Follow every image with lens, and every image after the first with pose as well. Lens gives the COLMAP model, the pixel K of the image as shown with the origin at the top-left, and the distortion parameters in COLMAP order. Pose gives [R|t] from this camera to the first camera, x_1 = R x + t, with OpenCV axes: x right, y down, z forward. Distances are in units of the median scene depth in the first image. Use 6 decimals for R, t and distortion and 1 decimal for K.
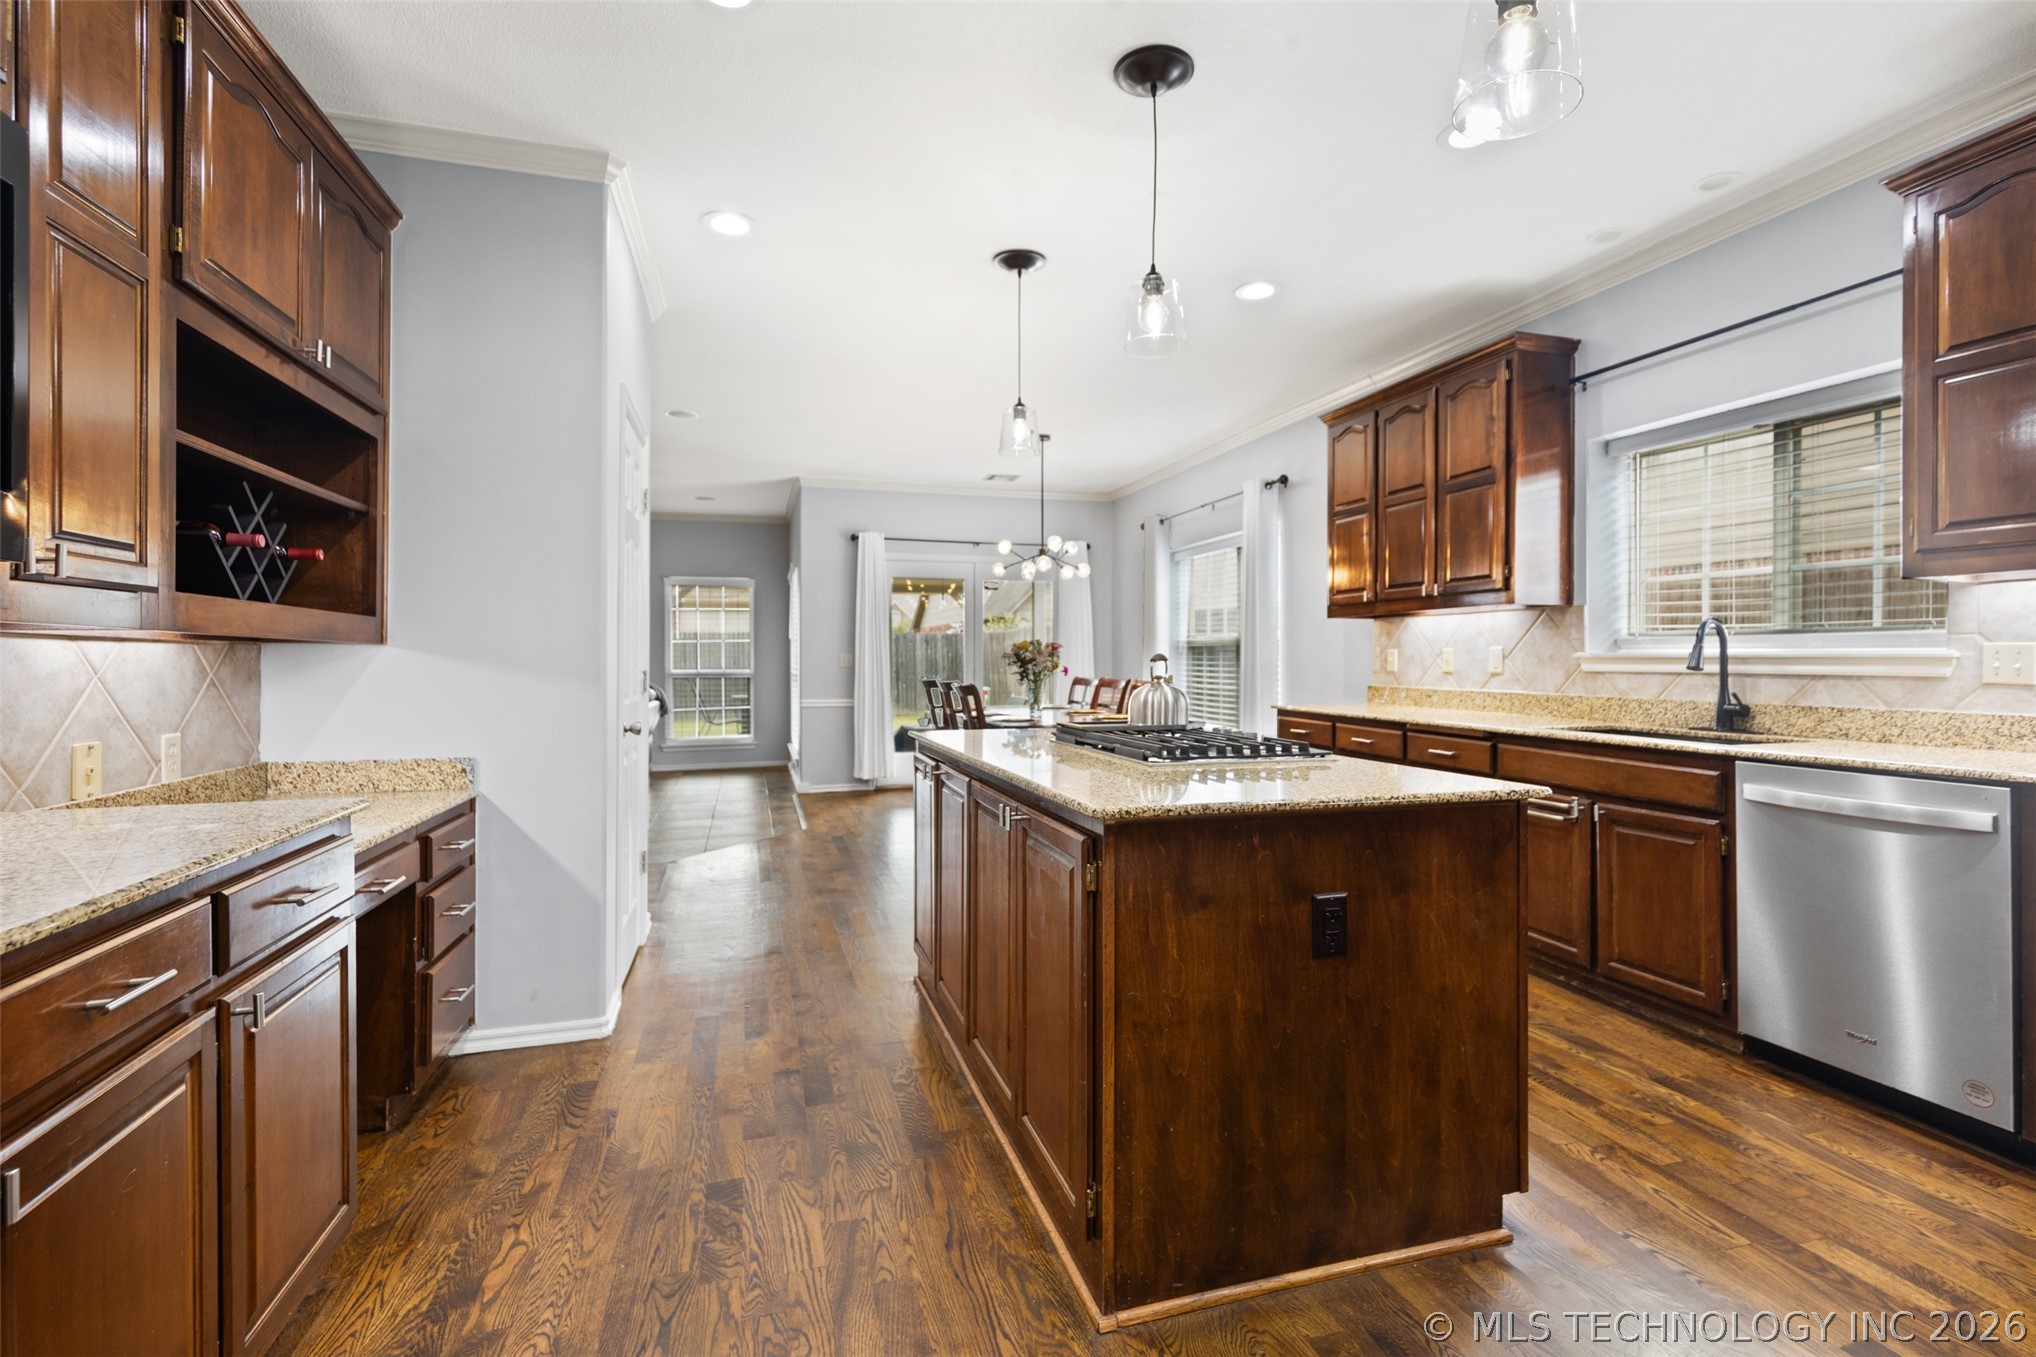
lens RADIAL K [[936.1, 0, 1018.3], [0, 936.1, 657.0], [0, 0, 1]] dist [-0.001158, 0.000277]
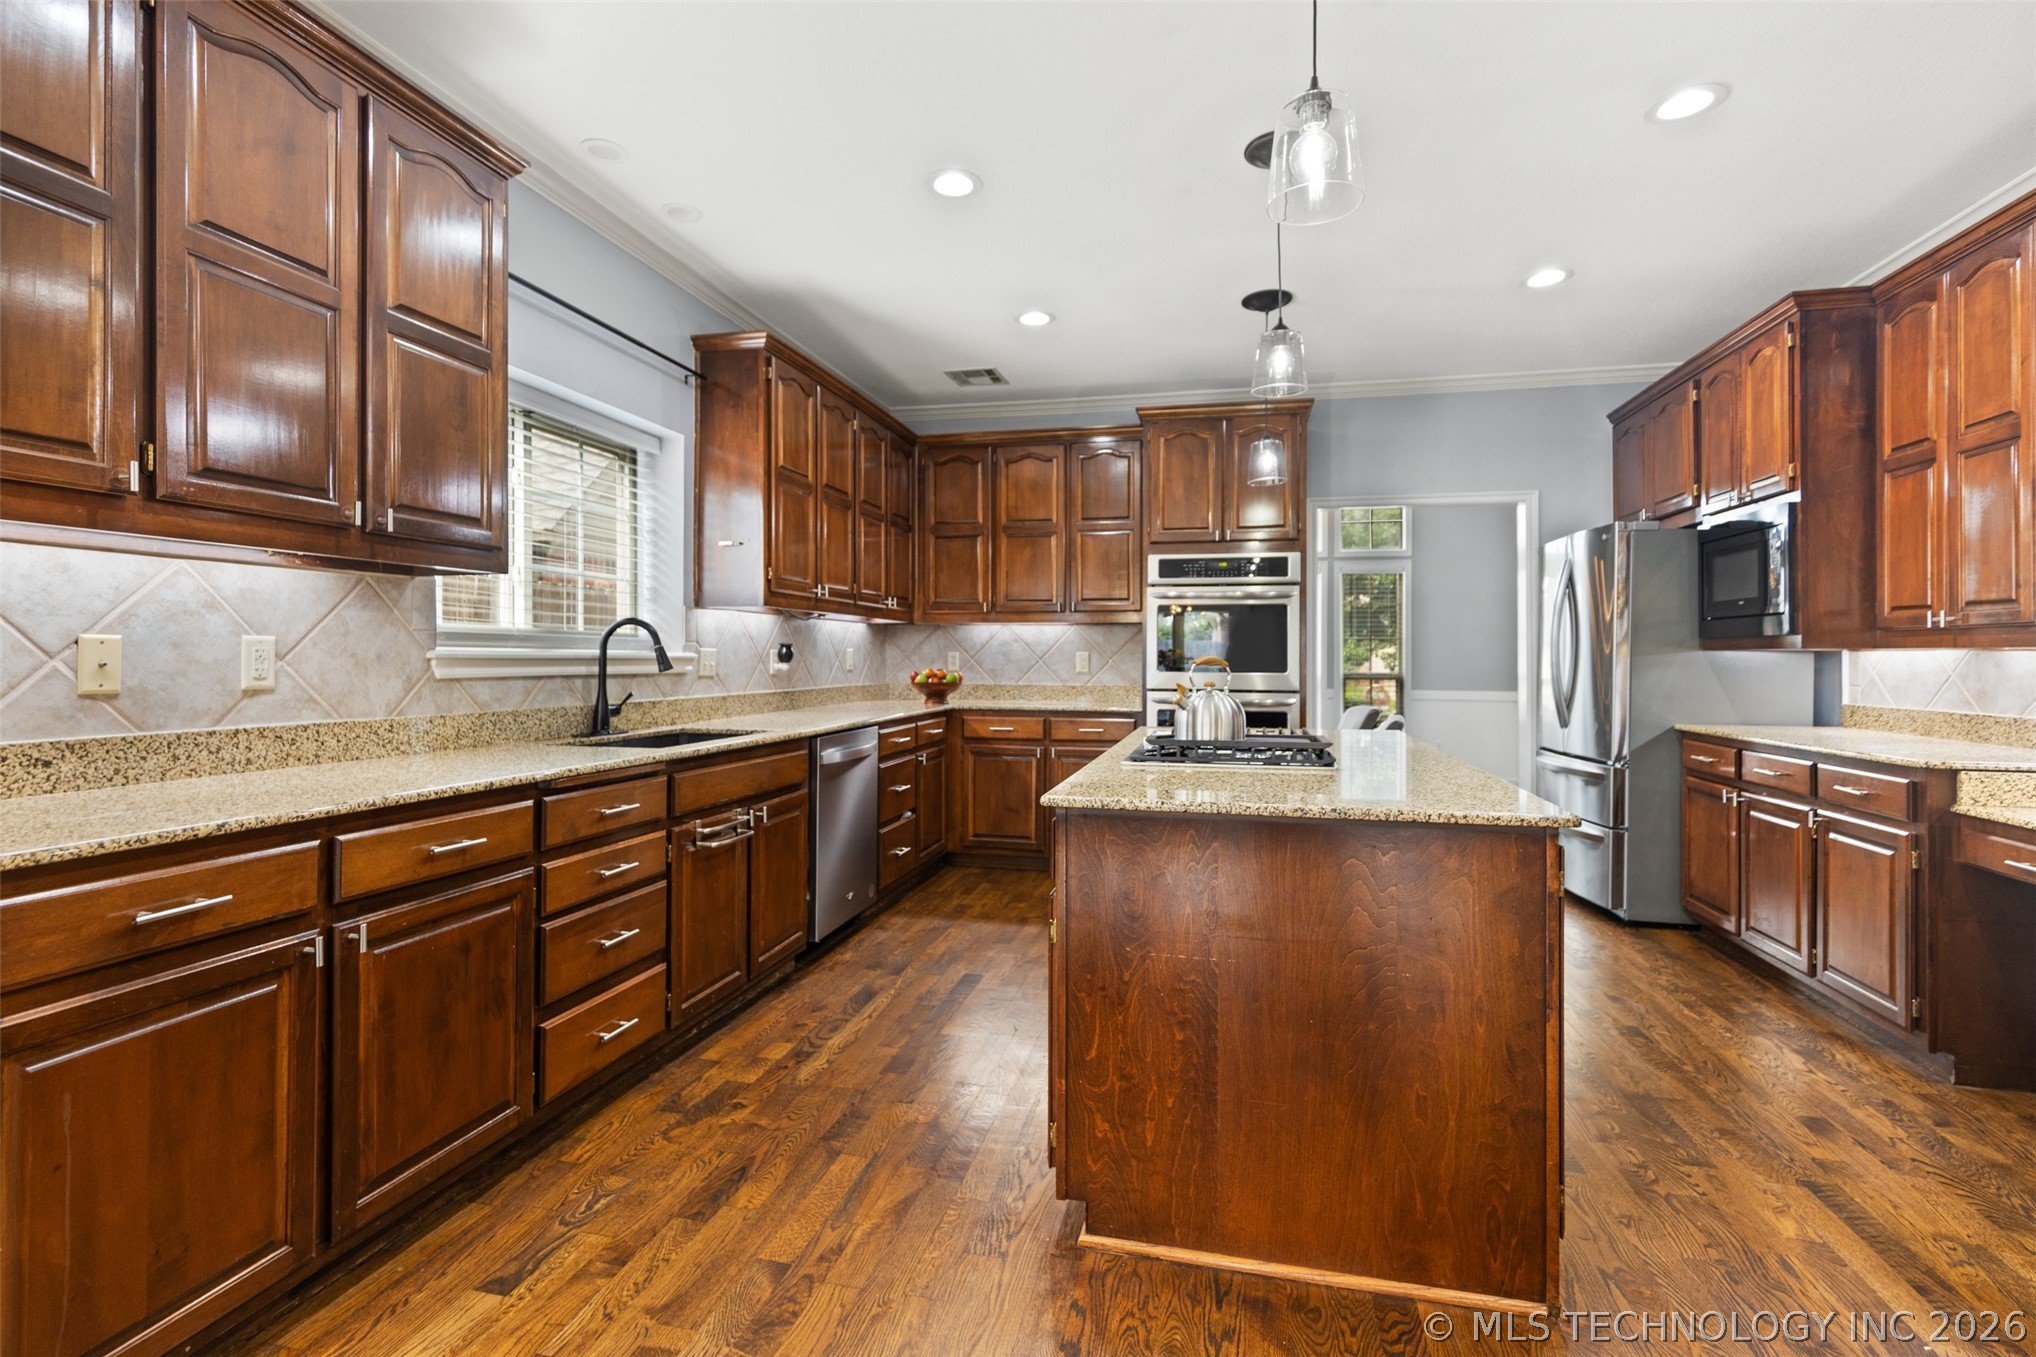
lens RADIAL K [[936.1, 0, 1018.3], [0, 936.1, 657.0], [0, 0, 1]] dist [-0.001158, 0.000277]
pose [[-0.870292, -0.001787, 0.492534, -0.109083], [-0.003955, 0.999987, -0.003358, 0.000325], [-0.492521, -0.004871, -0.870287, 1.691015]]
